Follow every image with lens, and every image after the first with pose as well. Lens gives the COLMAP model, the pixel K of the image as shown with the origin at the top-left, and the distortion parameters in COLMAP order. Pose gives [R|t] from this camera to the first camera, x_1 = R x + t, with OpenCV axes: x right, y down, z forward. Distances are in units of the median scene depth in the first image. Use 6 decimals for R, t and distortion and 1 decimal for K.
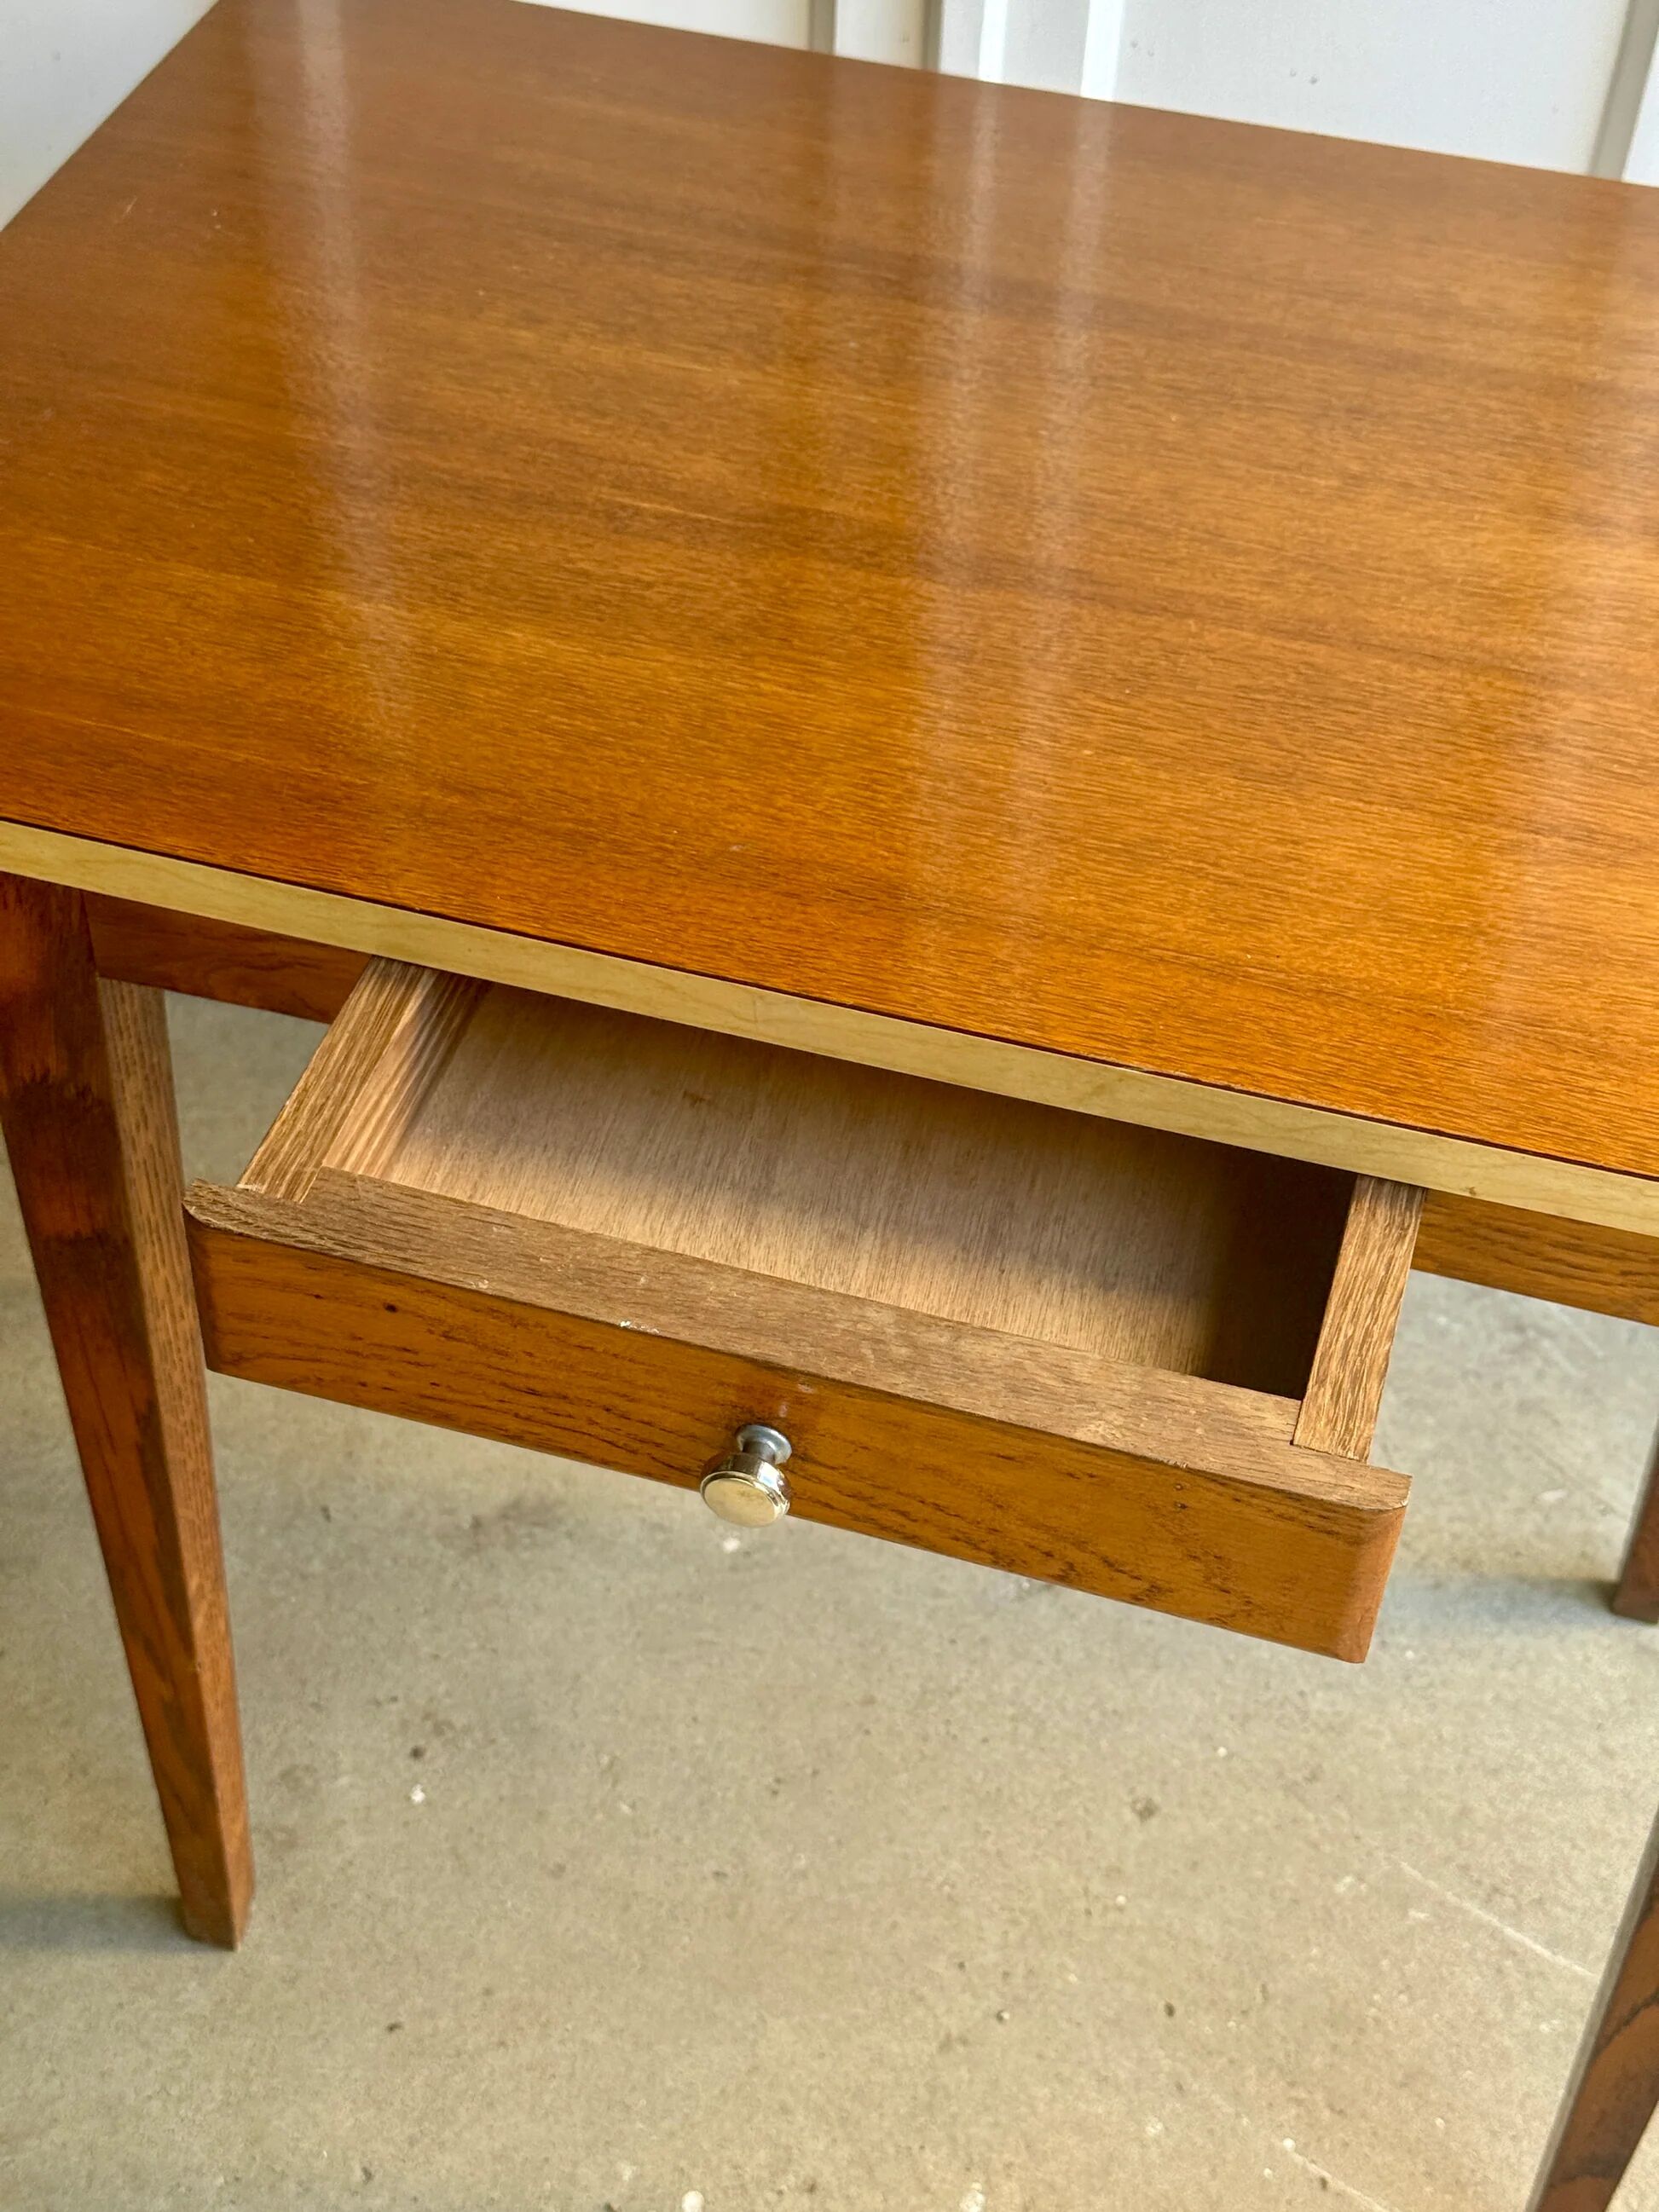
lens RADIAL K [[3135.6, 0, 813.6], [0, 3135.6, 1130.3], [0, 0, 1]] dist [0.140287, 0.000000]
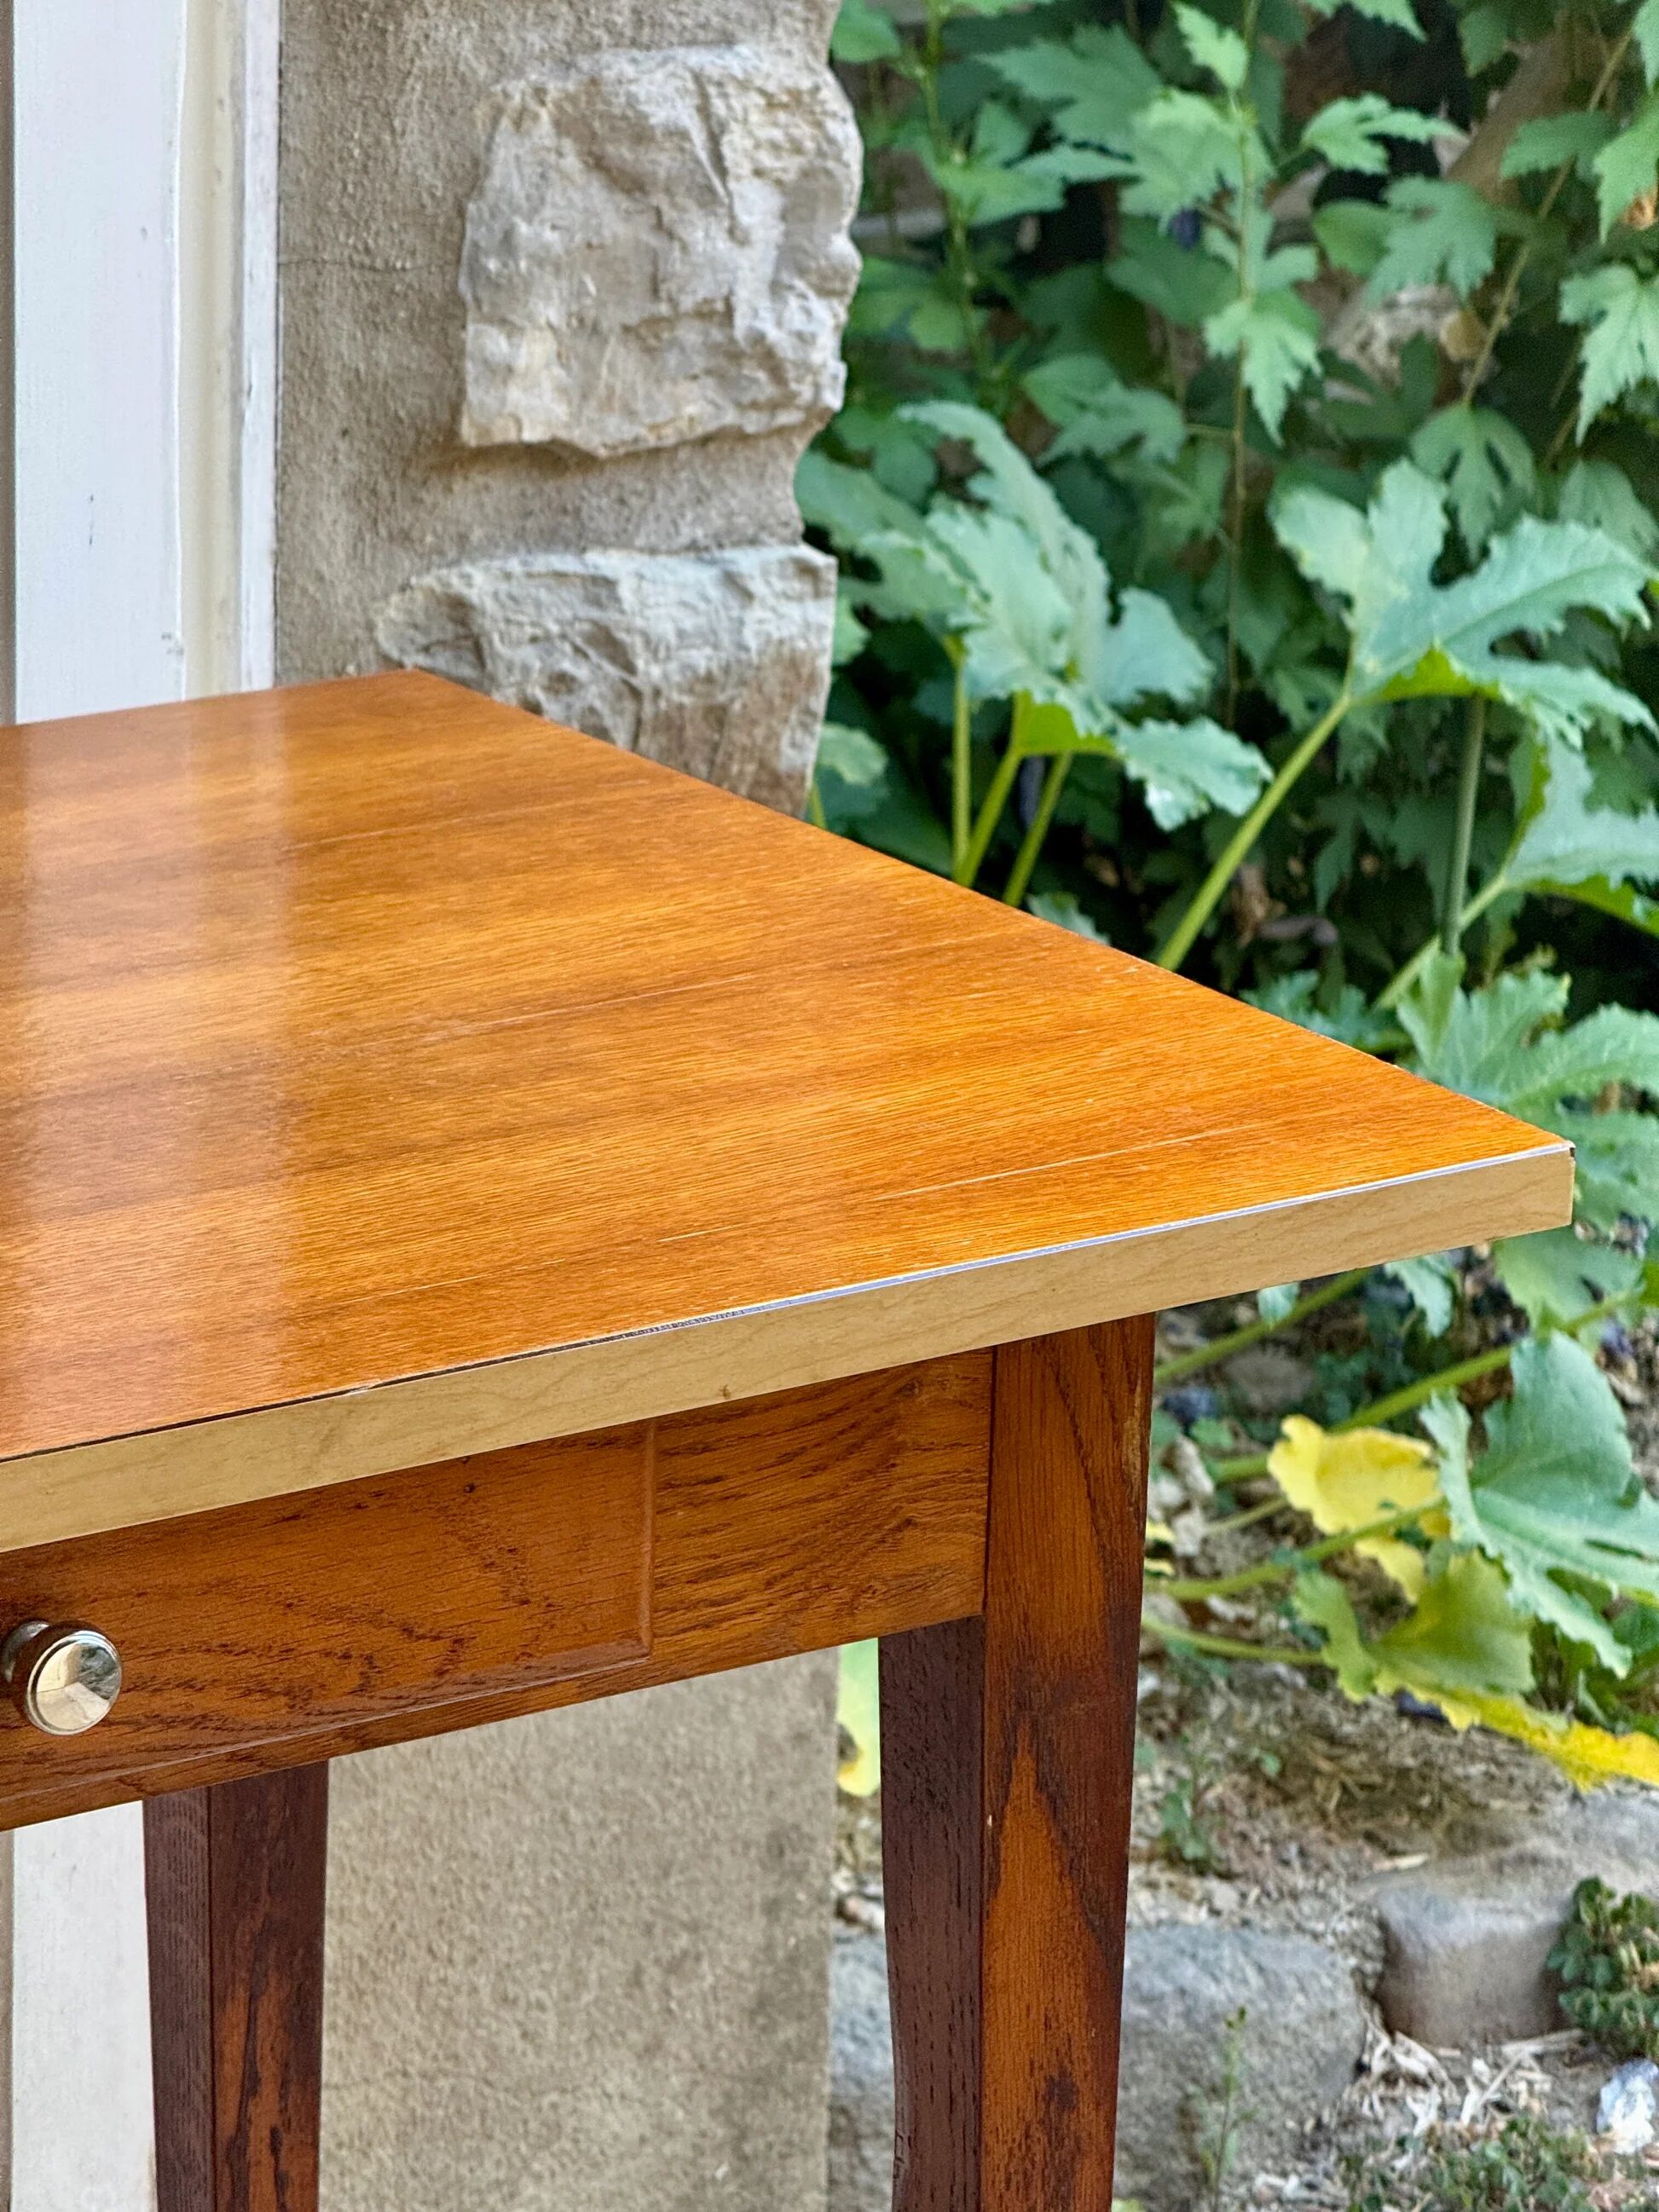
lens RADIAL K [[7951.3, 0, 890.9], [0, 7951.3, 1113.1], [0, 0, 1]] dist [0.273076, 0.000000]
pose [[0.632178, -0.245898, 0.734769, -0.749534], [0.545654, 0.814558, -0.196868, 0.230948], [-0.550103, 0.525385, 0.649120, -0.244714]]
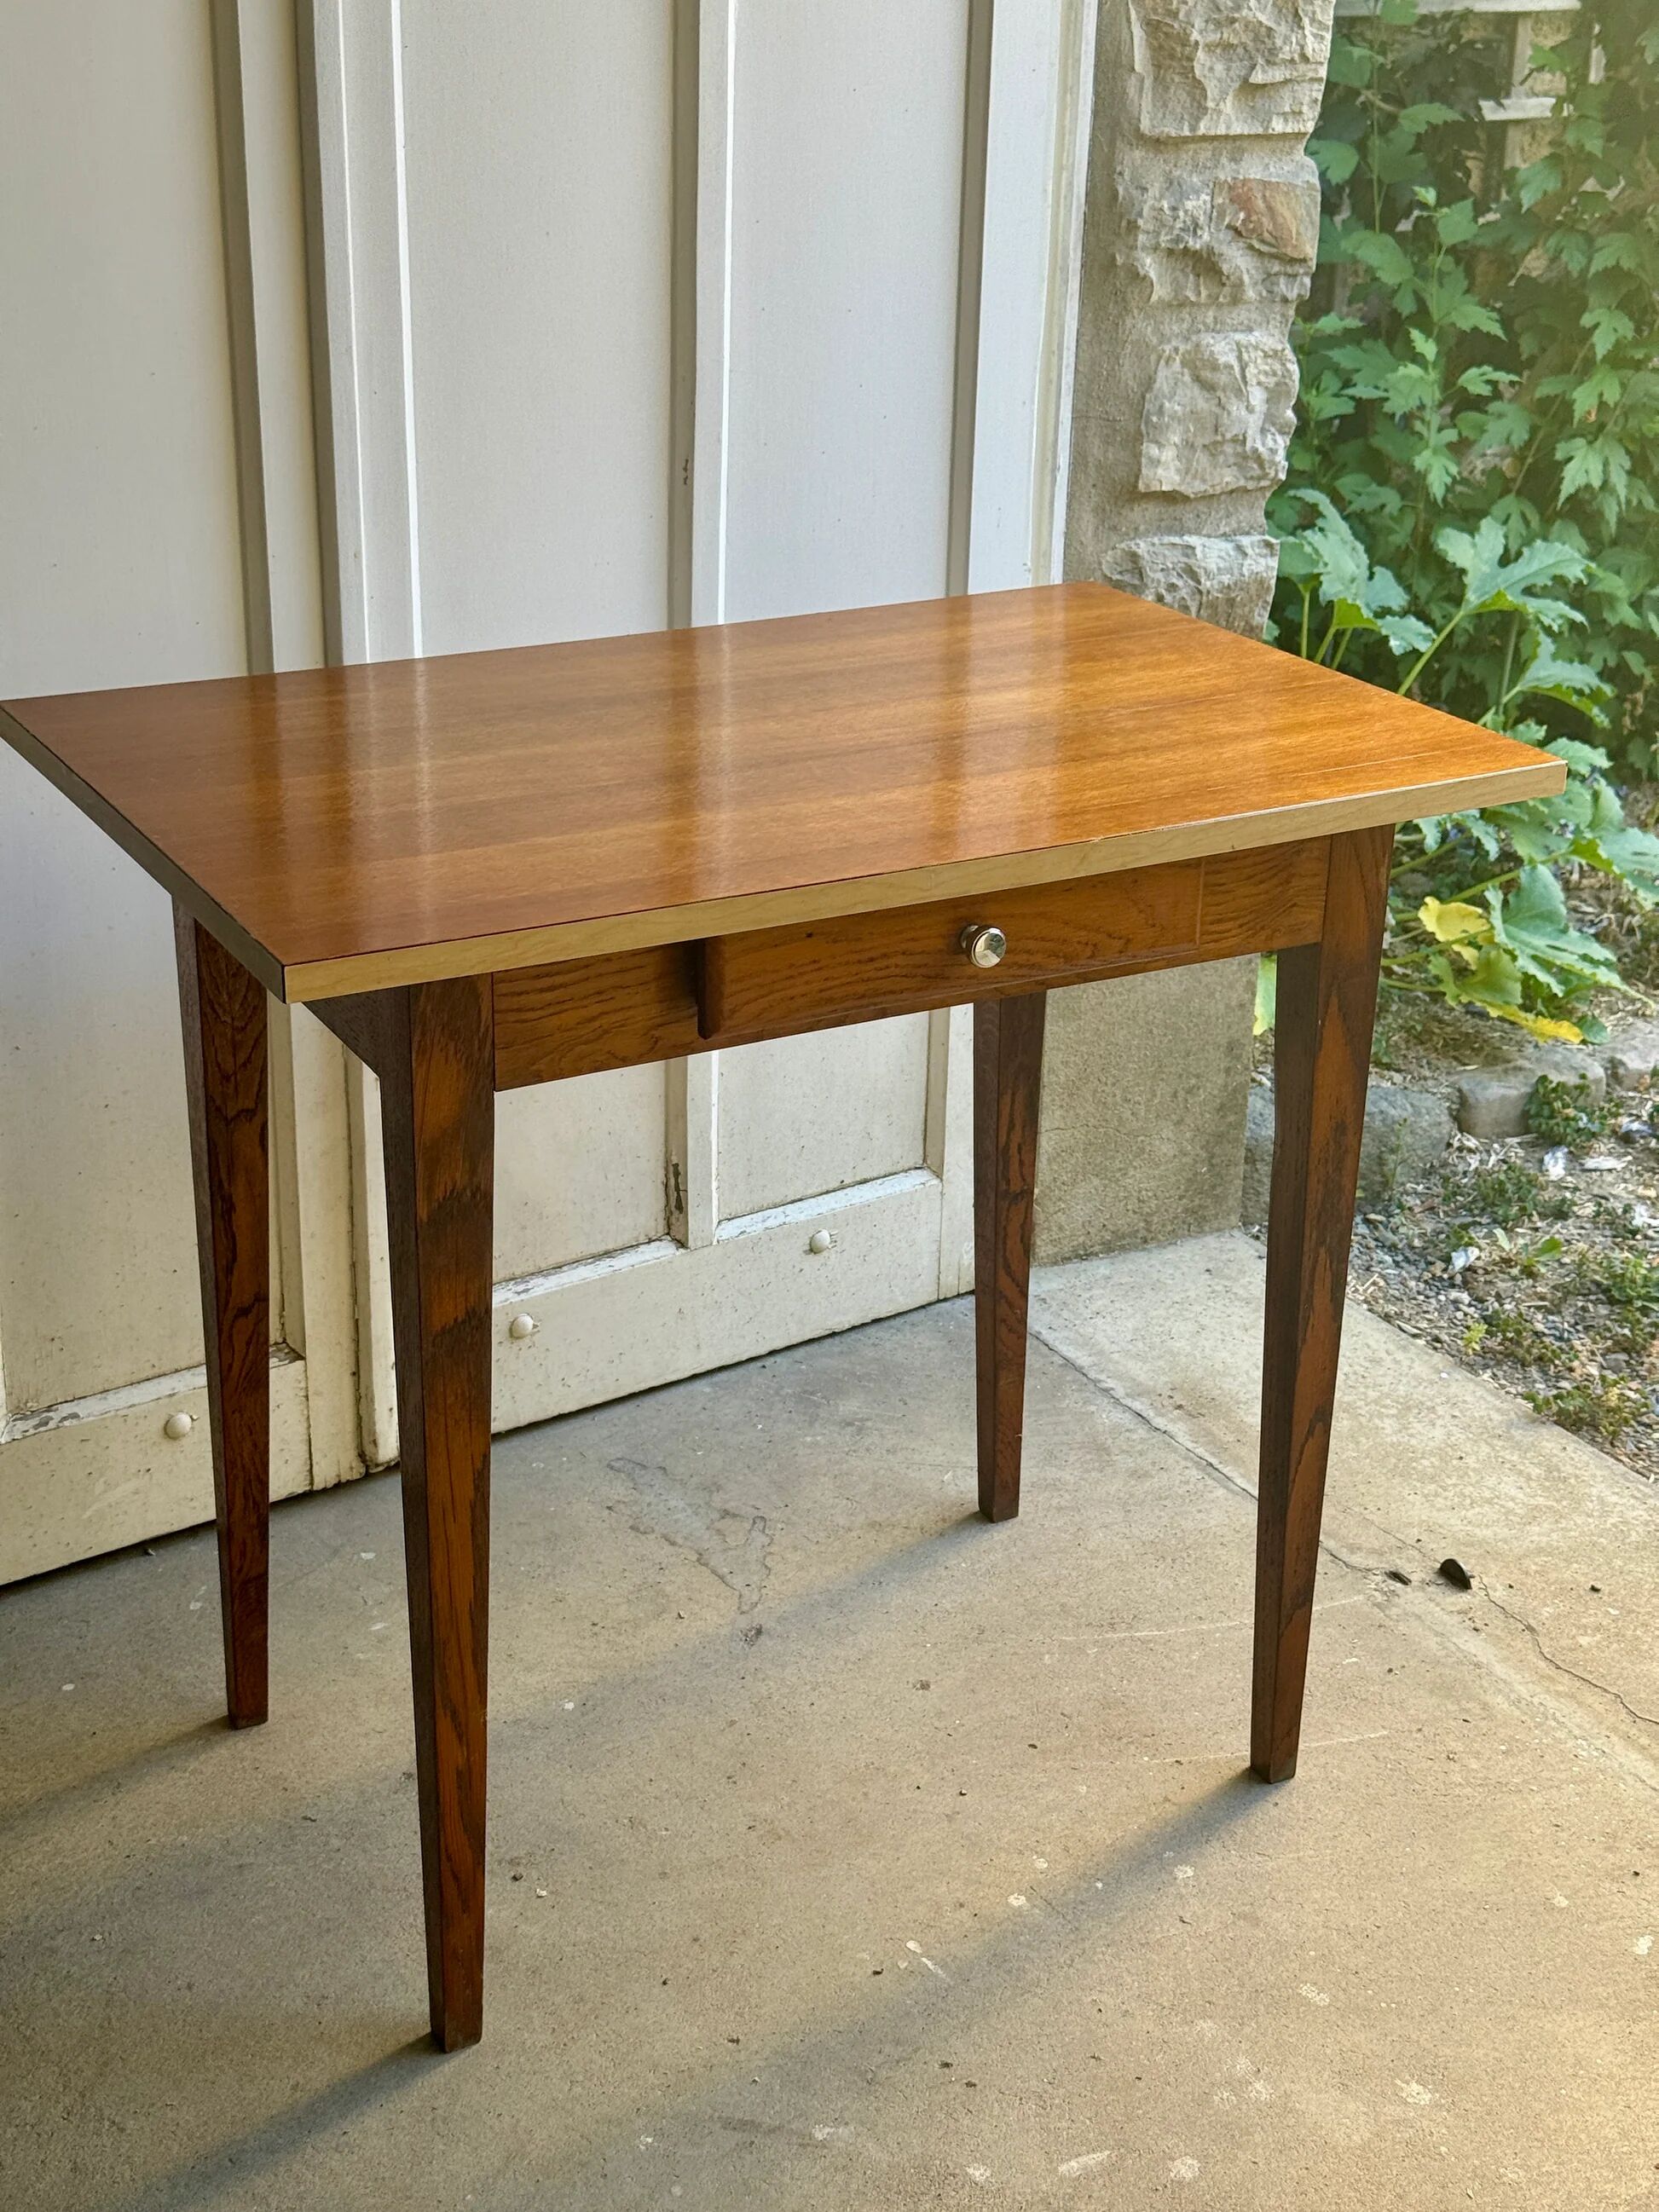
lens RADIAL K [[3135.6, 0, 836.6], [0, 3135.6, 1122.3], [0, 0, 1]] dist [0.140287, 0.000000]
pose [[0.717044, -0.289774, 0.633939, -0.843712], [0.498482, 0.848887, -0.175803, 0.245850], [-0.487200, 0.442066, 0.753136, -0.232765]]
